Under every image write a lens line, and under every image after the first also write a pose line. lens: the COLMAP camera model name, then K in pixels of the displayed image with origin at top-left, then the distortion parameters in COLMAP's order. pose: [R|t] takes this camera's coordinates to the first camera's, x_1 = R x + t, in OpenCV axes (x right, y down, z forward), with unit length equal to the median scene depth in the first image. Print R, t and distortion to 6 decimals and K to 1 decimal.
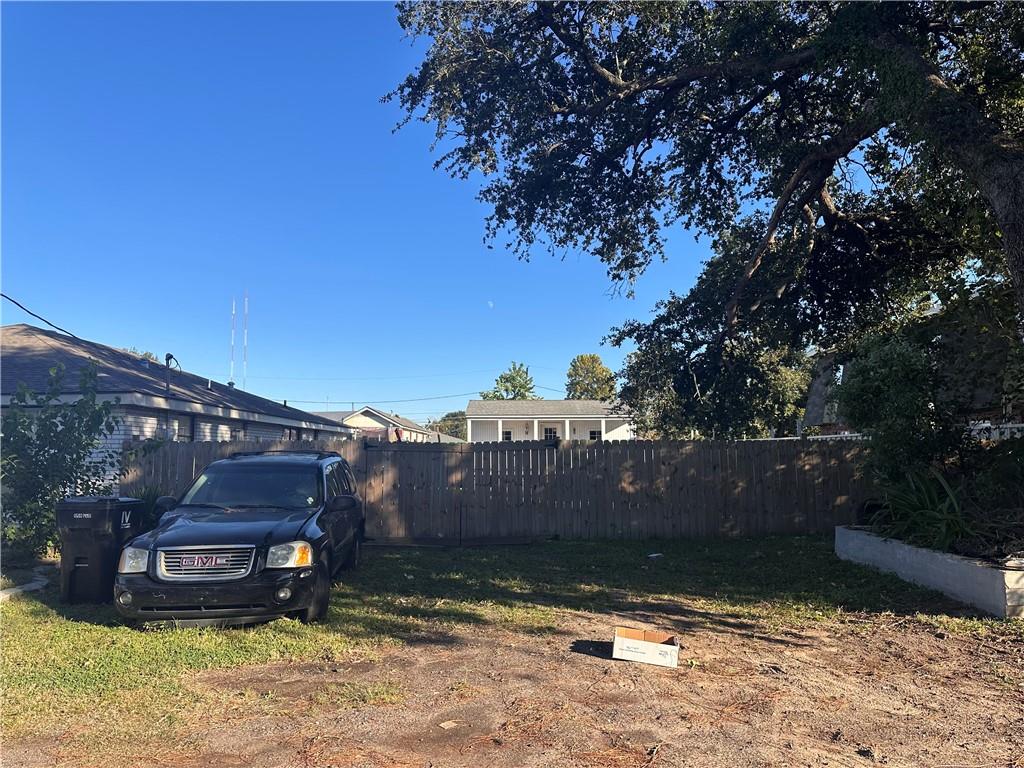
lens RADIAL K [[705.3, 0, 508.4], [0, 705.3, 378.8], [0, 0, 1]] dist [0.152895, -0.196720]
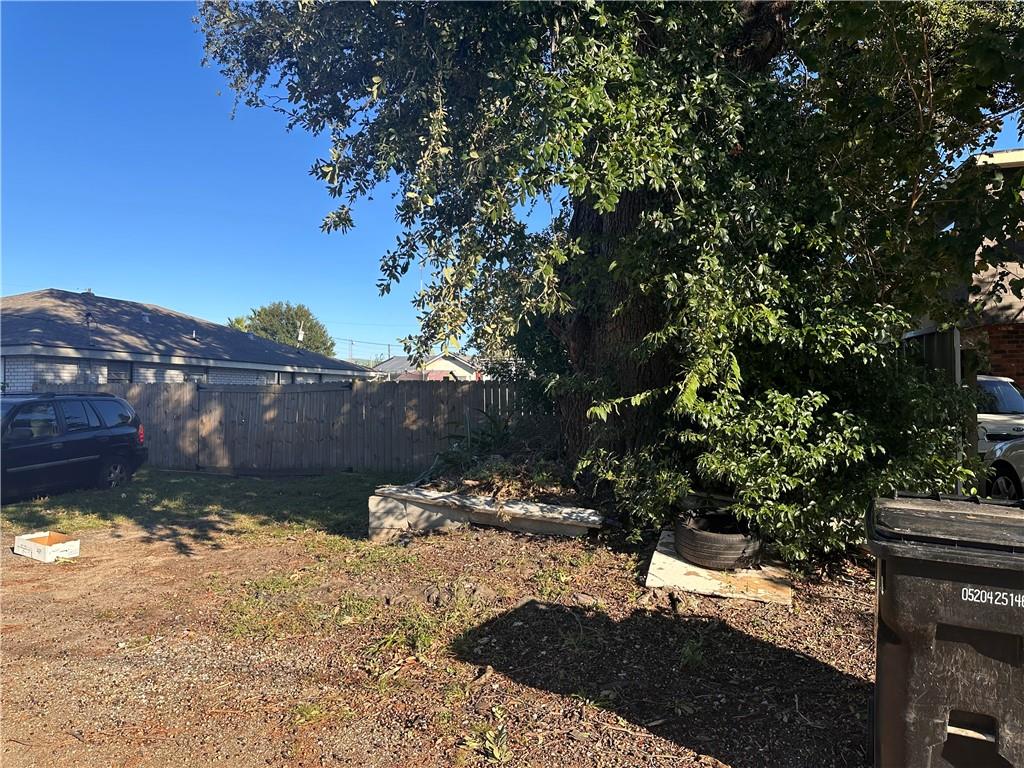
lens RADIAL K [[717.8, 0, 498.1], [0, 717.8, 371.5], [0, 0, 1]] dist [0.037221, -0.001022]
pose [[0.970184, -0.012383, -0.242054, 0.553165], [0.030103, 0.997117, 0.069647, 0.001813], [0.240493, -0.074857, 0.967760, -0.008022]]
